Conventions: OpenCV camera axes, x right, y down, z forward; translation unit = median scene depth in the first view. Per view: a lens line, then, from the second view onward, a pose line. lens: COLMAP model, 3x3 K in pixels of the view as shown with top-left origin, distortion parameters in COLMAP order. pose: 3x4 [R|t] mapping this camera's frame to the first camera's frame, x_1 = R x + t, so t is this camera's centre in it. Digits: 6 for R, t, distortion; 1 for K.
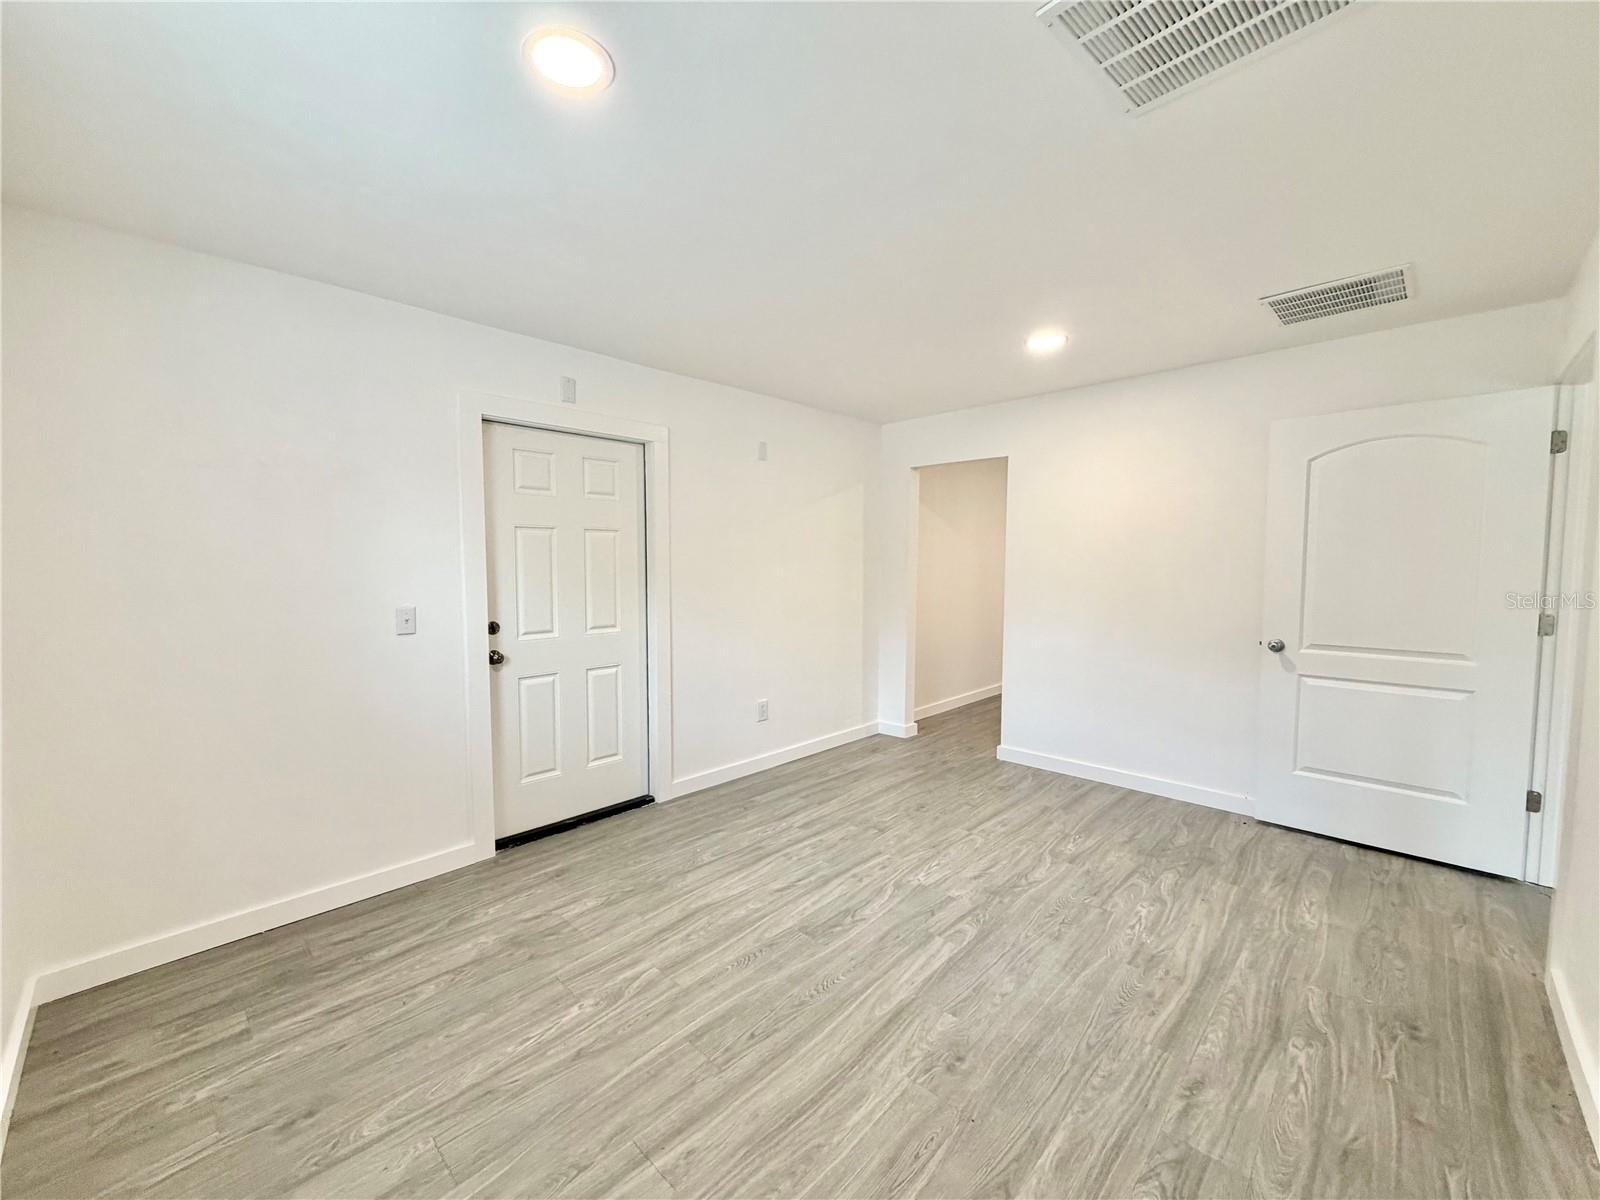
lens RADIAL K [[636.9, 0, 795.4], [0, 636.9, 602.8], [0, 0, 1]] dist [0.000437, 0.000084]
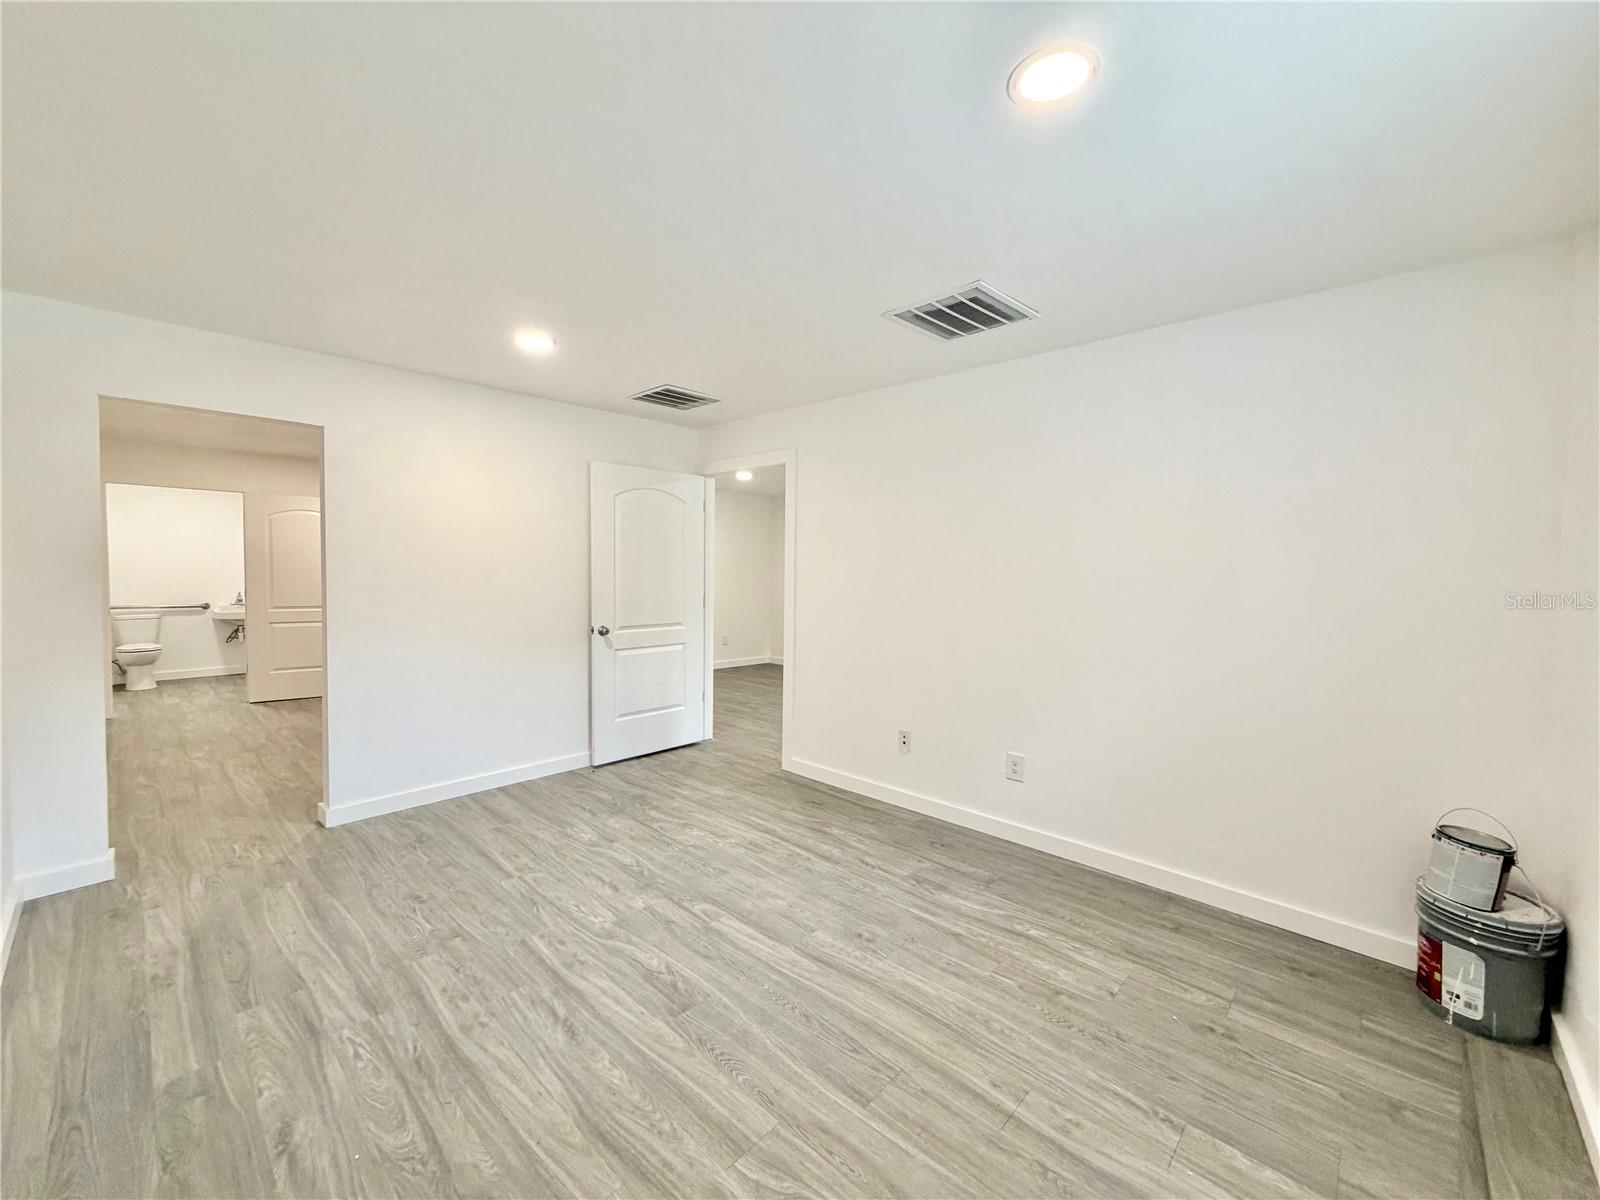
lens RADIAL K [[636.9, 0, 795.4], [0, 636.9, 602.8], [0, 0, 1]] dist [0.000437, 0.000084]
pose [[-0.008443, -0.052663, 0.998577, -0.678071], [0.054110, 0.997125, 0.053044, -0.046301], [-0.998499, 0.054480, -0.005569, 0.705547]]
